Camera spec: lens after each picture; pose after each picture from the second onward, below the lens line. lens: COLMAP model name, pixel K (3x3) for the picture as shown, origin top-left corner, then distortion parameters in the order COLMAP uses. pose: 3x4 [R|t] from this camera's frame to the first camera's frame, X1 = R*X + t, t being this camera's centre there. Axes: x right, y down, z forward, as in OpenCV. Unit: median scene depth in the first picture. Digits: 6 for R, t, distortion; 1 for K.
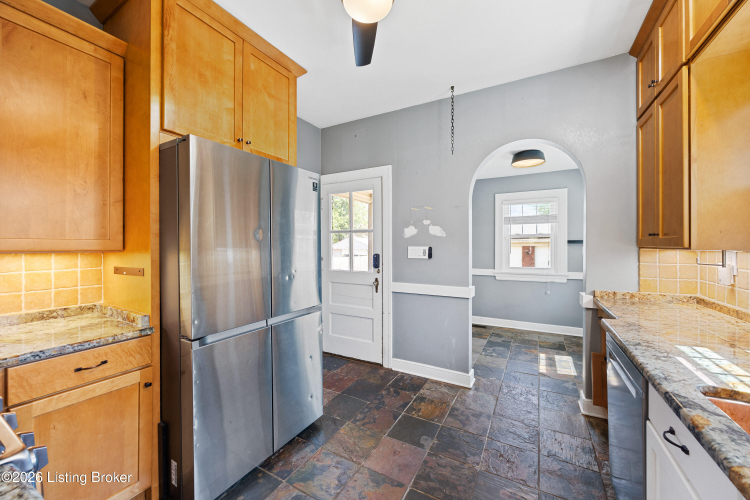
lens RADIAL K [[290.9, 0, 371.3], [0, 290.9, 244.7], [0, 0, 1]] dist [0.000738, 0.000013]
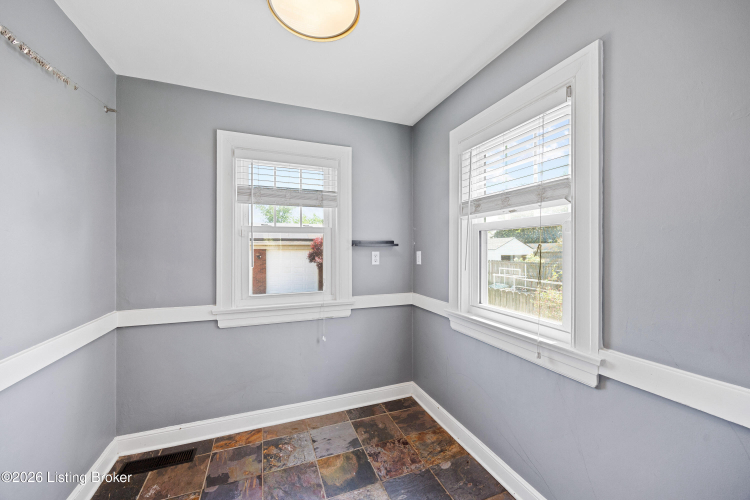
lens RADIAL K [[297.0, 0, 383.5], [0, 297.0, 253.2], [0, 0, 1]] dist [0.001200, 0.000050]
pose [[0.624333, -0.012082, 0.781065, 0.257974], [-0.002906, 0.999838, 0.017788, -0.000865], [-0.781153, -0.013375, 0.624197, 0.580635]]
